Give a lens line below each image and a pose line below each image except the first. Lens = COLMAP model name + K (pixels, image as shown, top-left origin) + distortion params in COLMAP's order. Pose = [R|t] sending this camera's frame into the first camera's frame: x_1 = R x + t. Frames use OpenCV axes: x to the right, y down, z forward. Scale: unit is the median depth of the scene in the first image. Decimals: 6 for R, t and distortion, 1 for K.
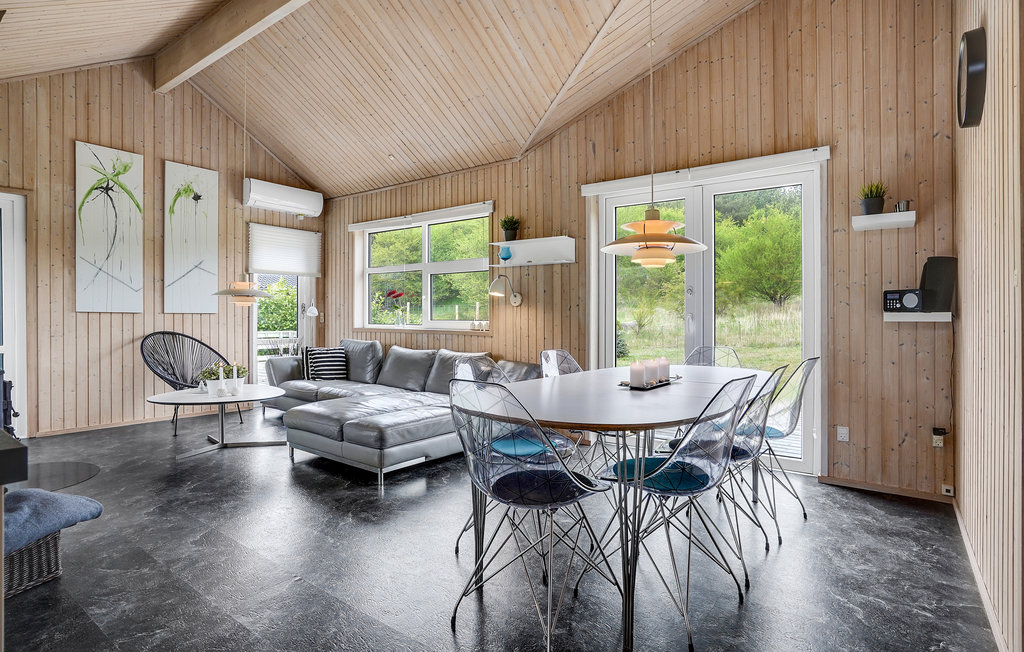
lens RADIAL K [[513.5, 0, 510.7], [0, 513.5, 320.7], [0, 0, 1]] dist [0.000112, 0.003847]
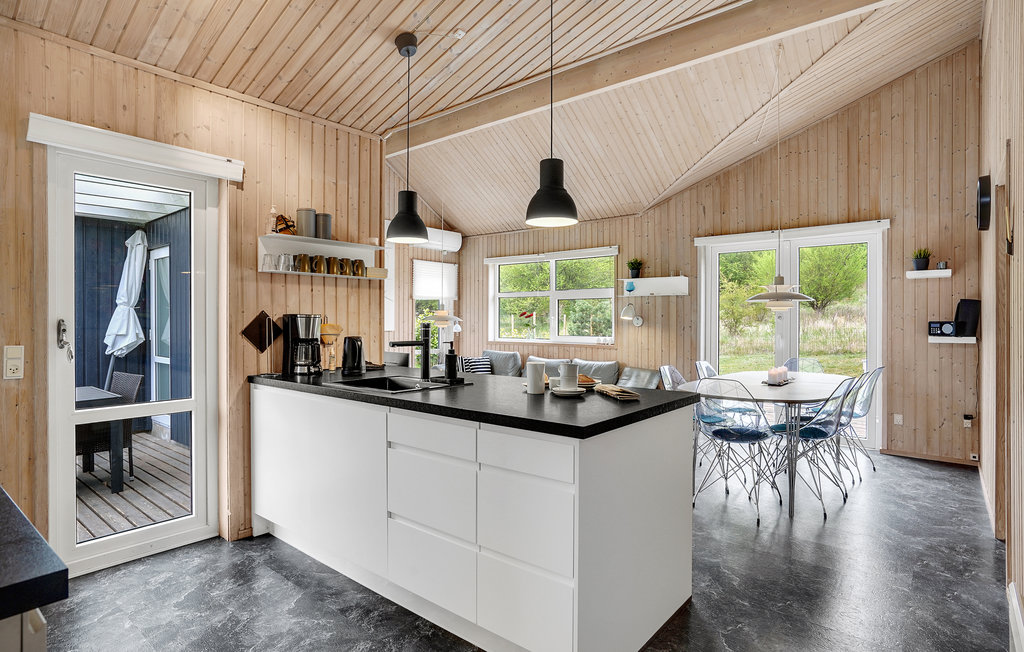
lens RADIAL K [[525.6, 0, 513.0], [0, 525.6, 329.9], [0, 0, 1]] dist [0.023283, 0.004575]
pose [[0.999343, -0.001360, -0.036231, -0.347691], [0.001670, 0.999962, 0.008535, -0.041998], [0.036218, -0.008590, 0.999307, -0.486437]]
